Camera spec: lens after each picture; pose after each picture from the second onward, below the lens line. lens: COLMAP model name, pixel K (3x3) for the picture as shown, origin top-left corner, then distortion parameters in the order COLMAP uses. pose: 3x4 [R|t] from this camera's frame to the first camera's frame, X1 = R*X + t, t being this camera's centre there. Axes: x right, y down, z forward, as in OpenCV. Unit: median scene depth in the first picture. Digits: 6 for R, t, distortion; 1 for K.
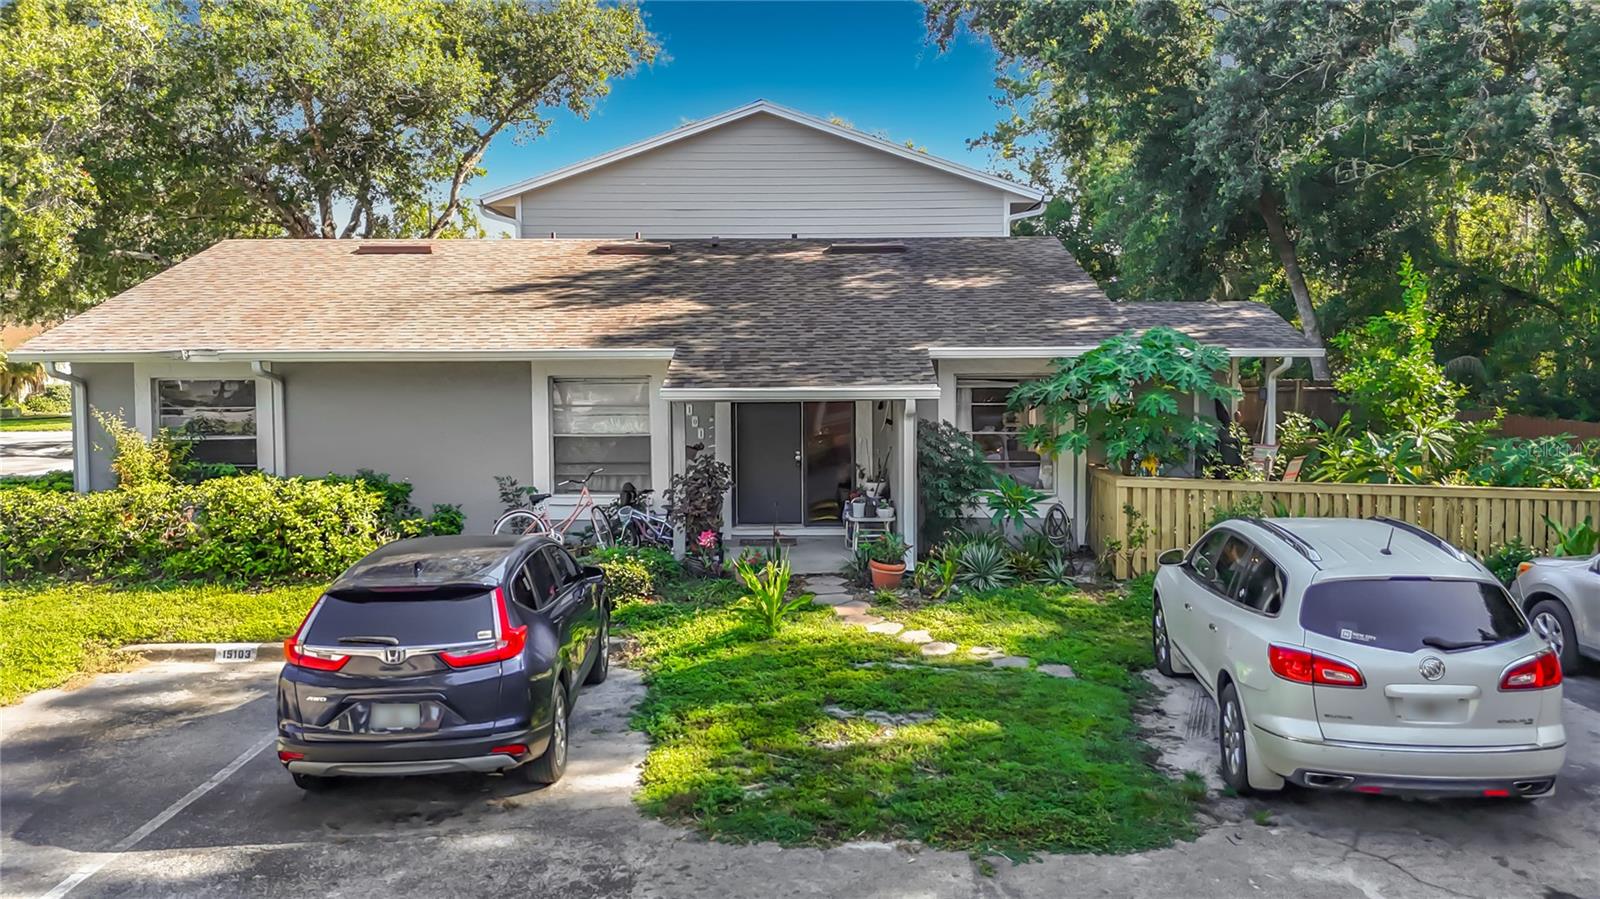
lens RADIAL K [[1166.7, 0, 798.8], [0, 1166.7, 409.5], [0, 0, 1]] dist [0.013977, -0.003123]
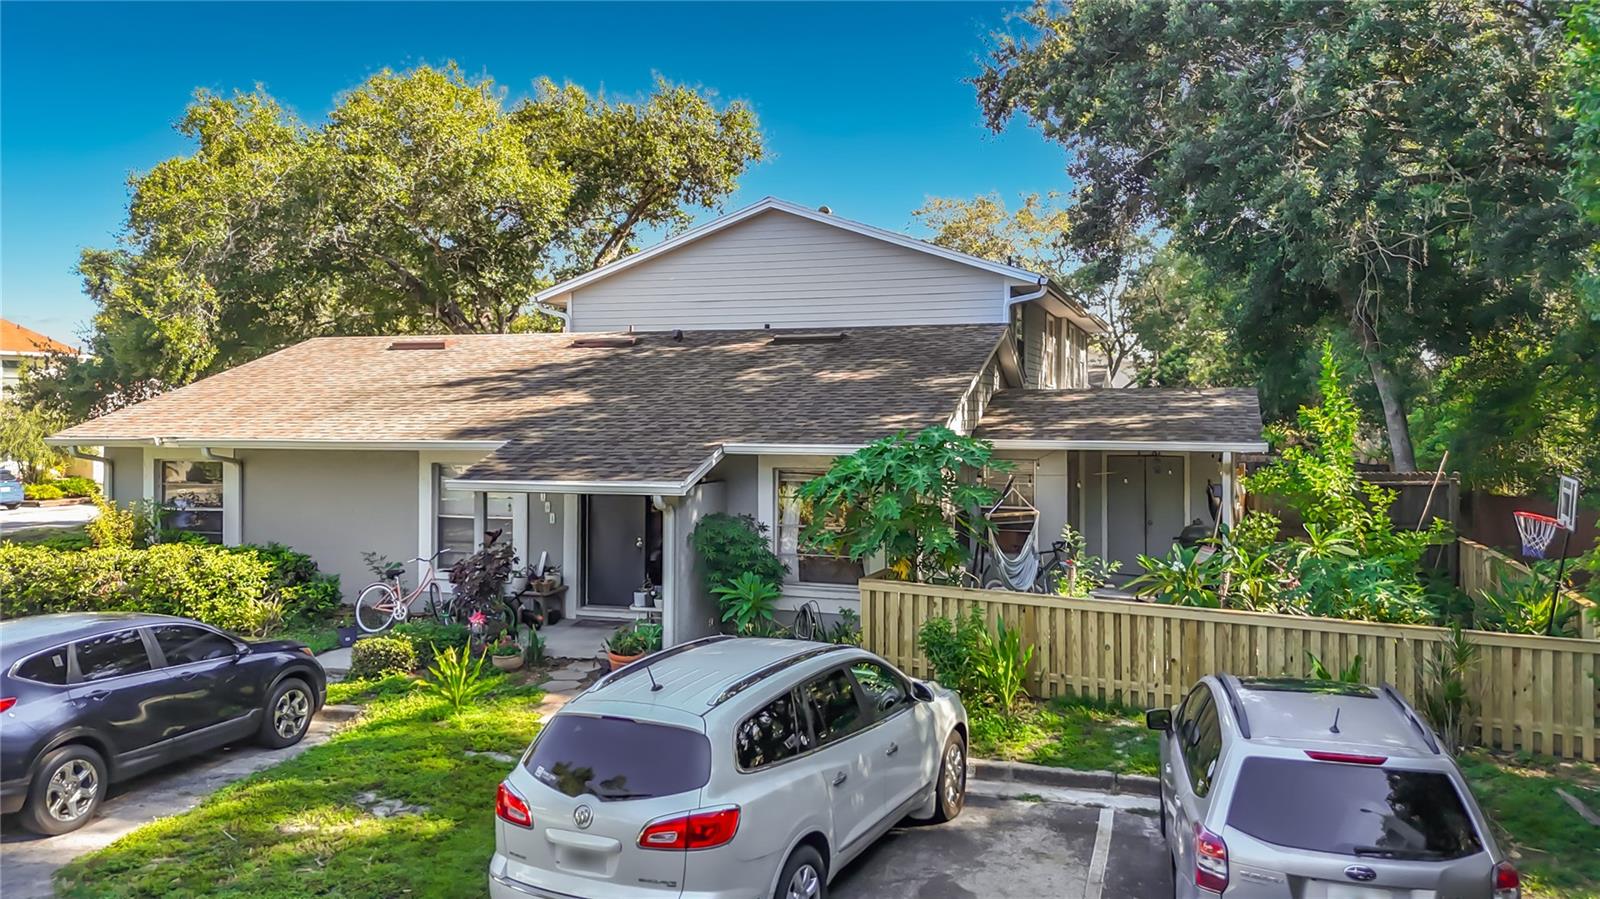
lens RADIAL K [[1127.0, 0, 800.6], [0, 1127.0, 416.0], [0, 0, 1]] dist [0.080203, -0.070420]
pose [[0.953549, 0.006642, -0.301165, 0.463317], [-0.020318, 0.998898, -0.042300, -0.035649], [0.300553, 0.046454, 0.952633, 0.061253]]
